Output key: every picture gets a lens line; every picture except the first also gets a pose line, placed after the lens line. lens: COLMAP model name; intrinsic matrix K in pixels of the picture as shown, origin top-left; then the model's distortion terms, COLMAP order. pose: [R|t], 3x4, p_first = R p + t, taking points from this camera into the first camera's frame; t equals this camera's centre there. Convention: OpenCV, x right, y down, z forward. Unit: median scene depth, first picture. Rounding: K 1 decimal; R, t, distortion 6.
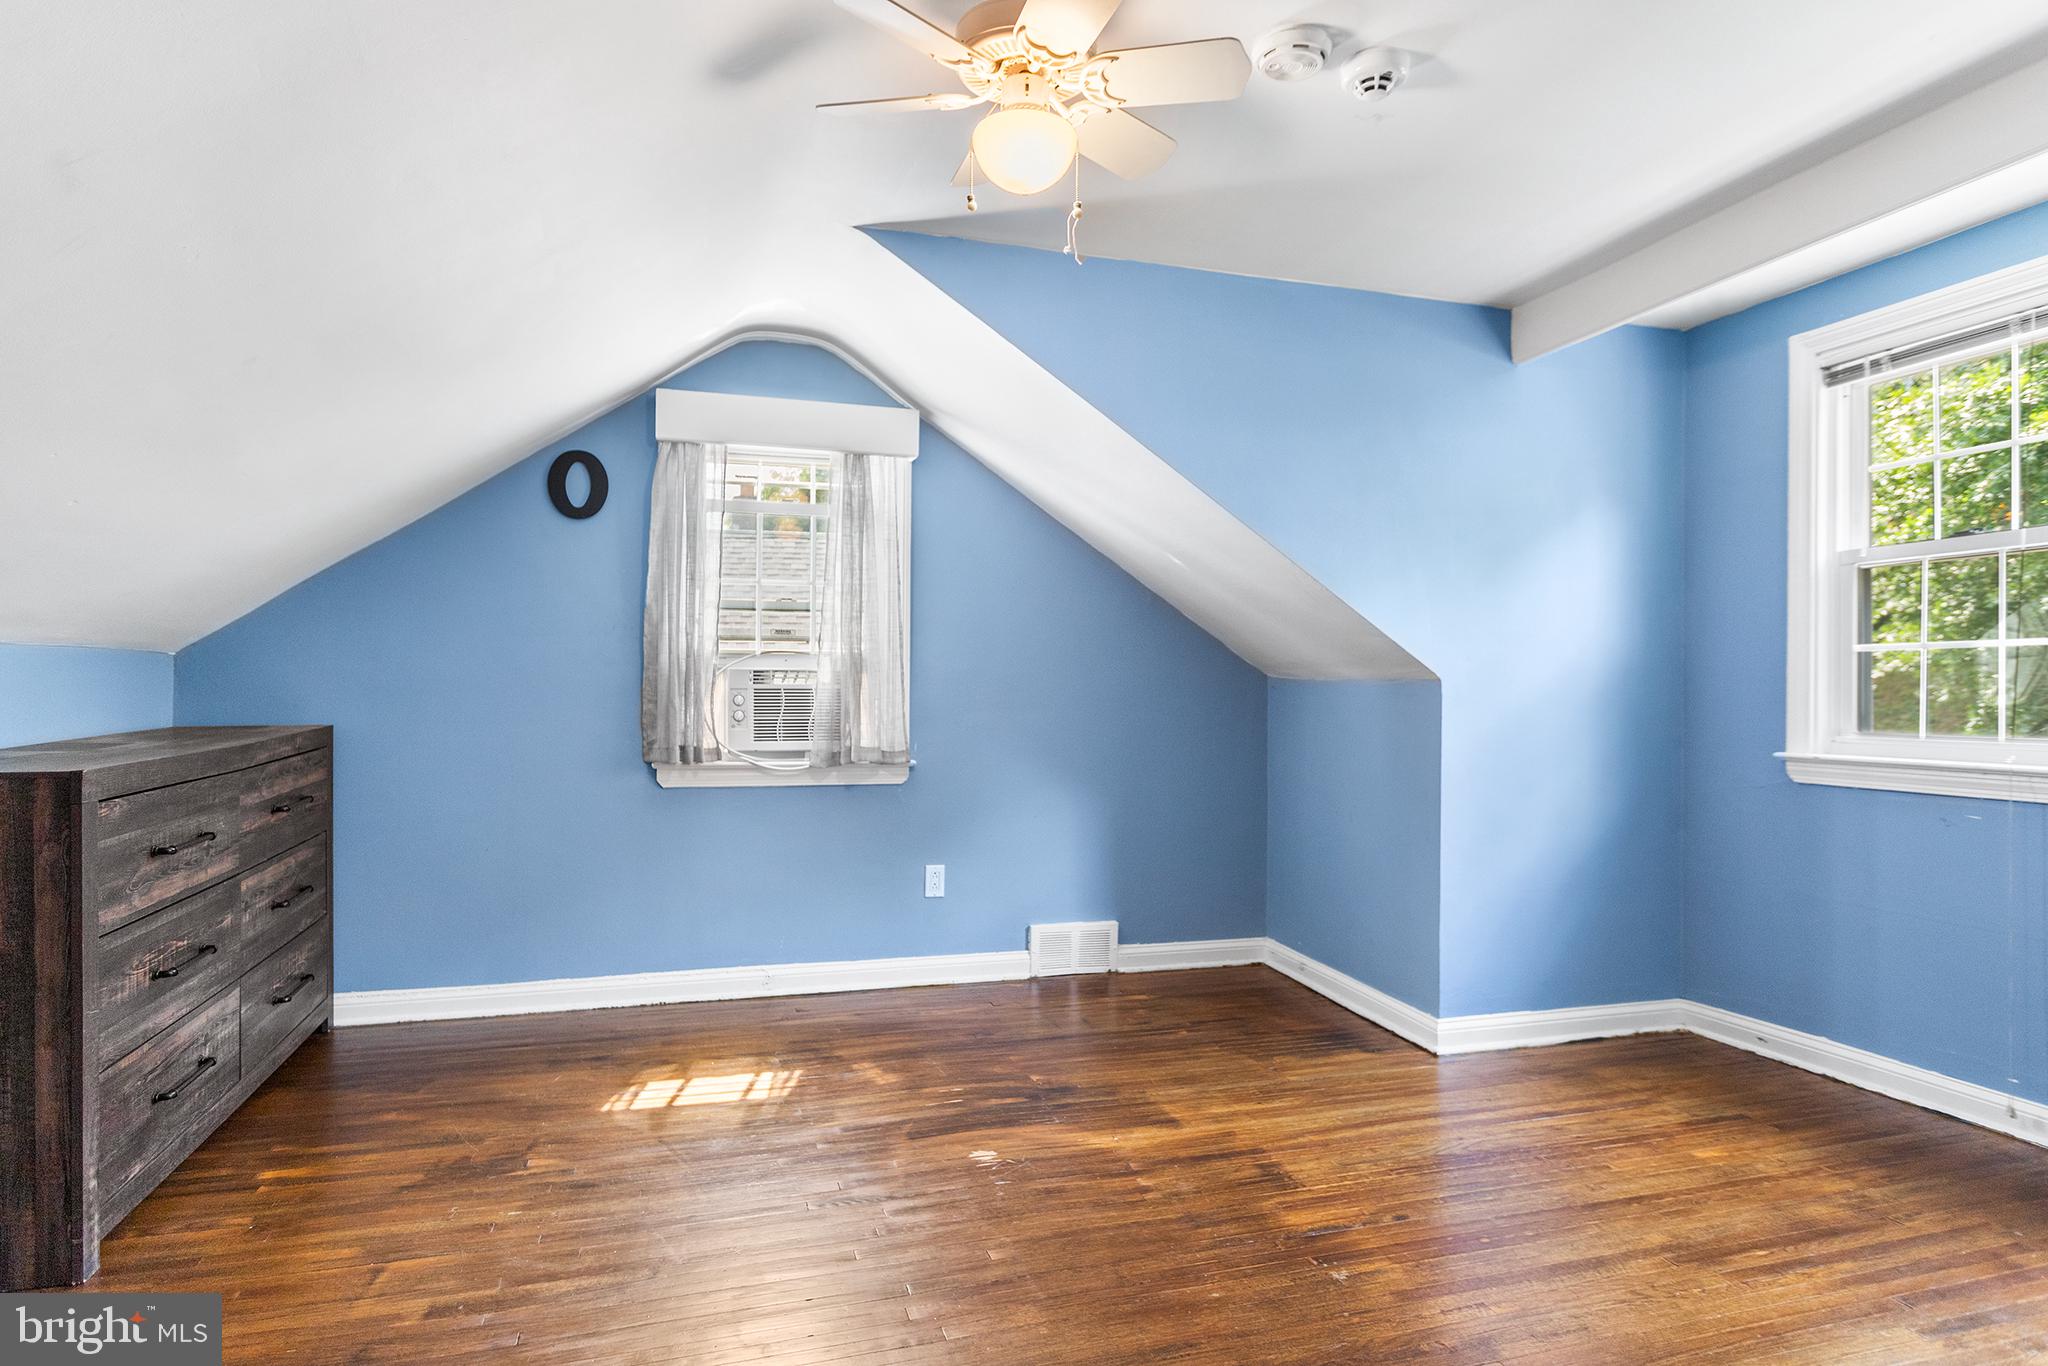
lens RADIAL K [[1106.1, 0, 1024.0], [0, 1106.1, 683.0], [0, 0, 1]] dist [-0.005832, -0.000822]
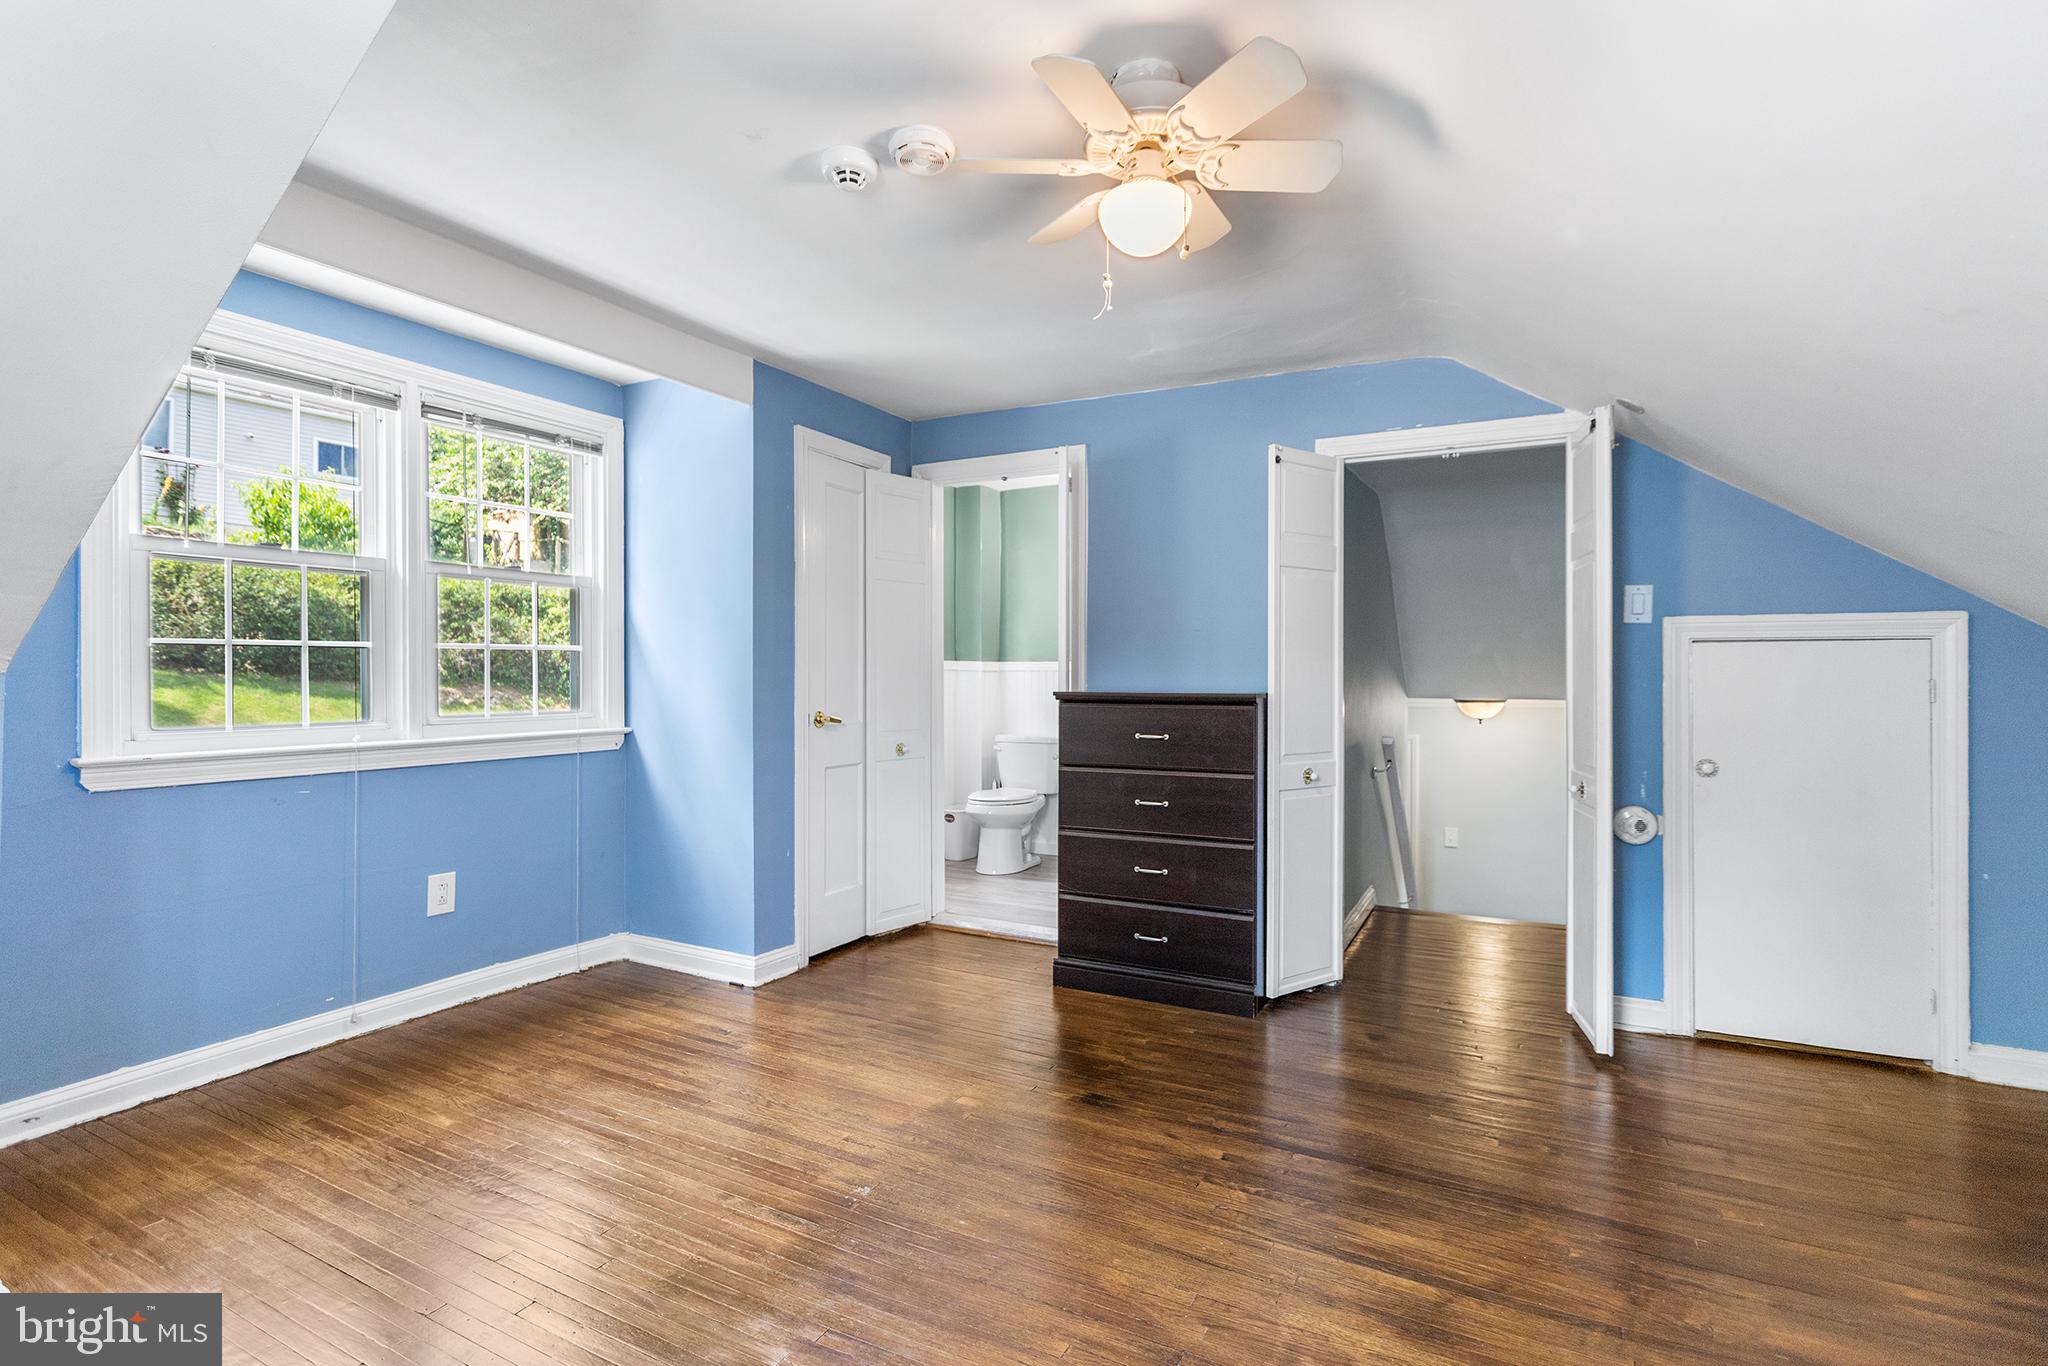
lens RADIAL K [[970.5, 0, 1024.0], [0, 970.5, 683.0], [0, 0, 1]] dist [-0.000916, 0.000158]
pose [[-0.705041, -0.009242, 0.709106, -0.411309], [-0.009212, 0.999950, 0.003874, -0.005714], [-0.709106, -0.003800, -0.705091, 1.184771]]
